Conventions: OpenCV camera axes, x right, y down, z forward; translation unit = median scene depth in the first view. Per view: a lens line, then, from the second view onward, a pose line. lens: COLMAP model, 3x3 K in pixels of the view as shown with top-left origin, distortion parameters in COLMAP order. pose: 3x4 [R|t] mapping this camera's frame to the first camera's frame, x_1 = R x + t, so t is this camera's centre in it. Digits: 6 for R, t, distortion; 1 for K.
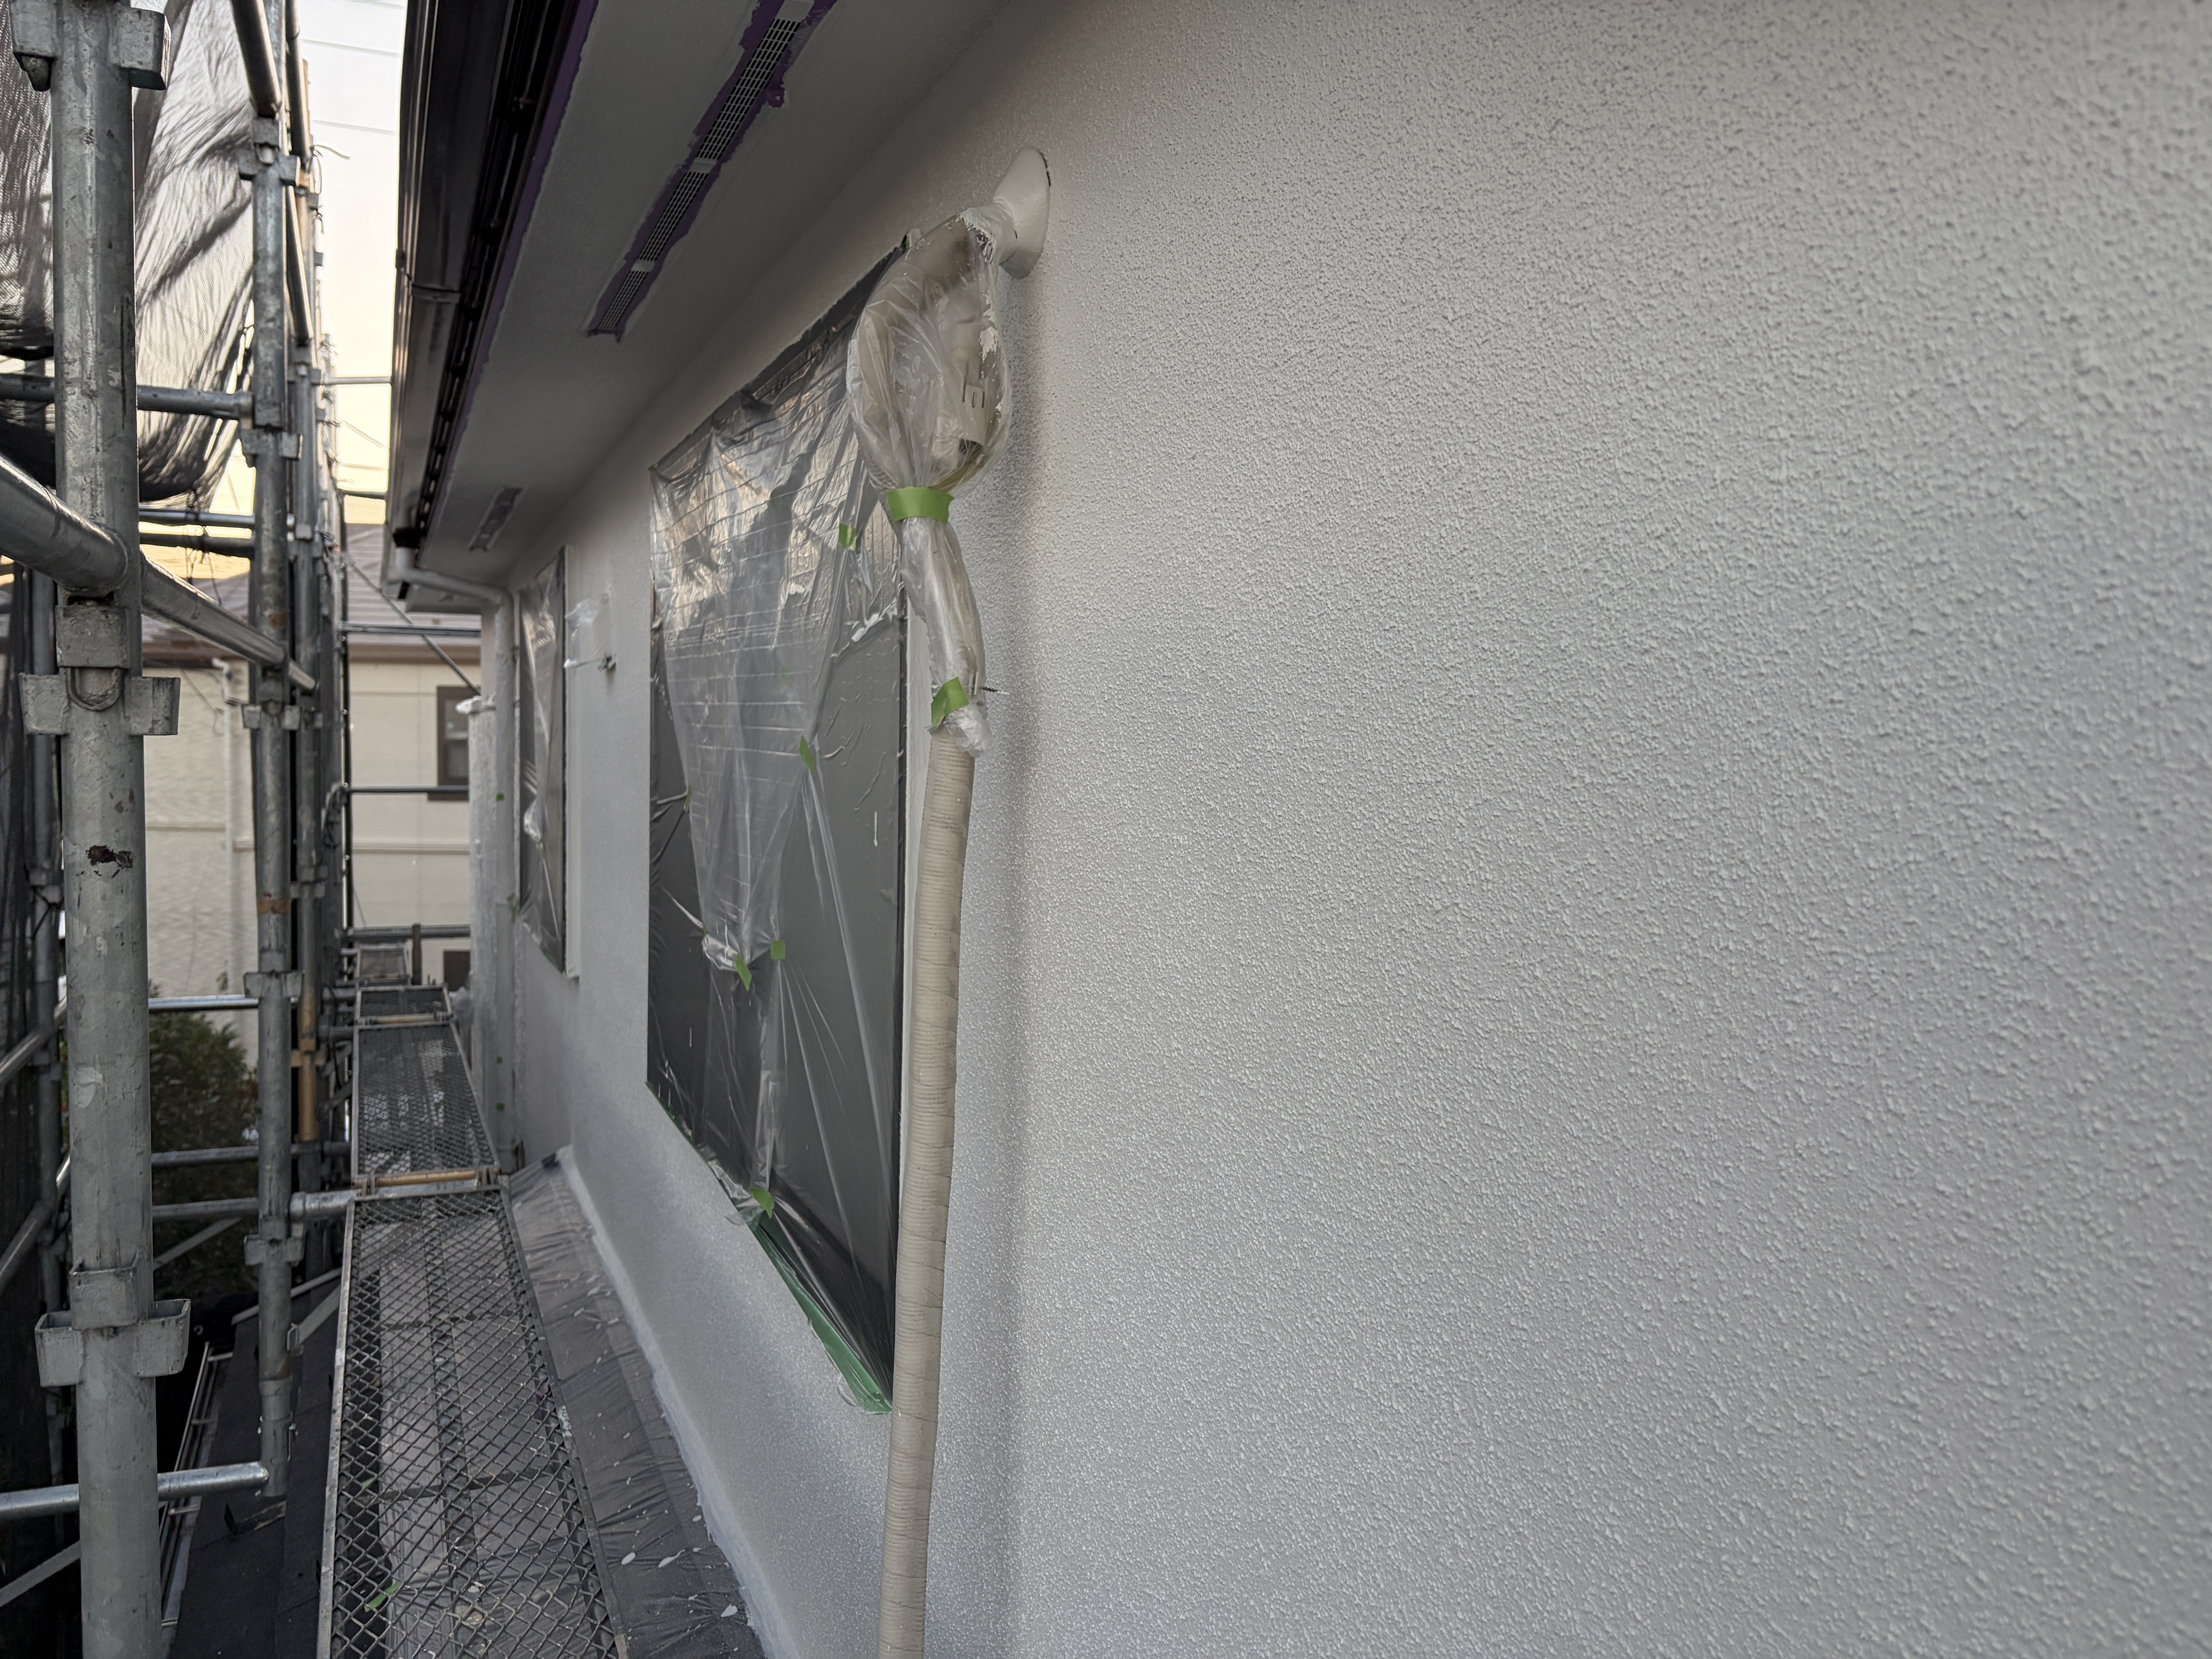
lens RADIAL K [[1694.6, 0, 1099.4], [0, 1694.6, 834.0], [0, 0, 1]] dist [0.042741, -0.053088]
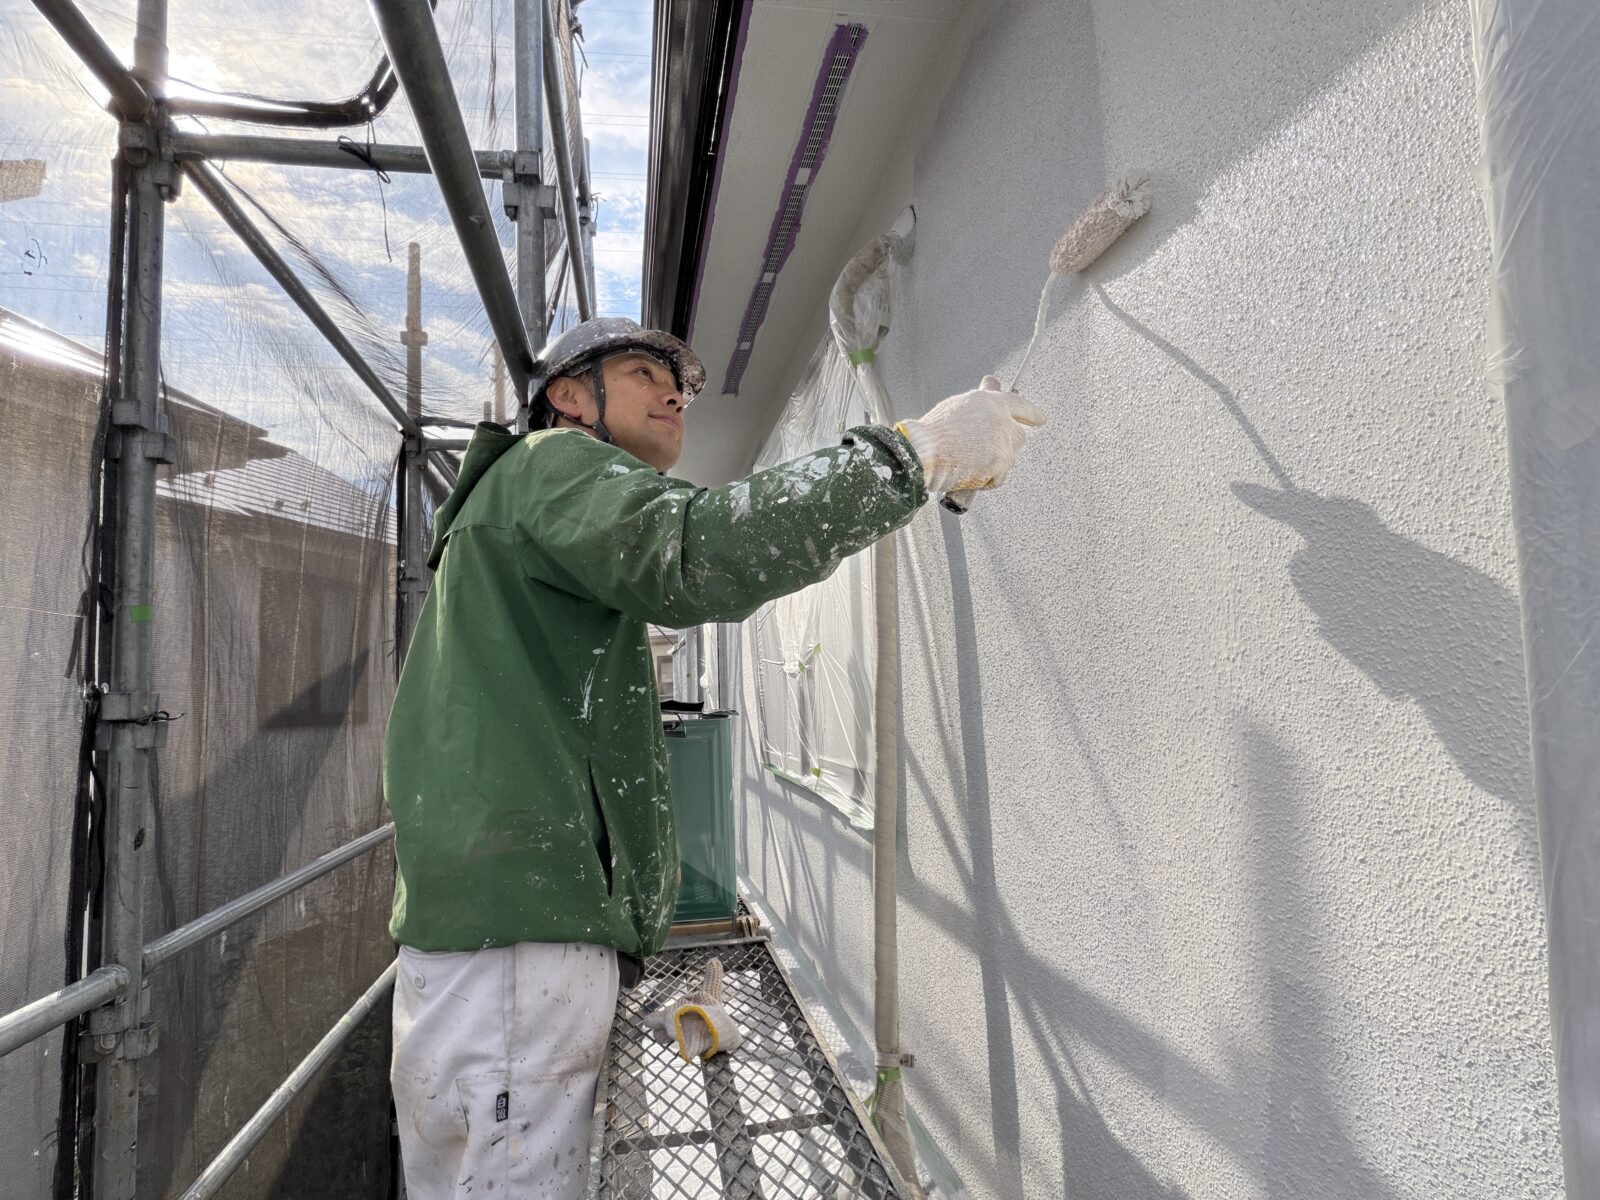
lens RADIAL K [[915.7, 0, 800.0], [0, 915.7, 600.0], [0, 0, 1]] dist [-0.001094, -0.002703]
pose [[0.975401, -0.073192, -0.207931, 0.038075], [0.041747, 0.987532, -0.151779, 0.299786], [0.216447, 0.139365, 0.966296, -0.131759]]
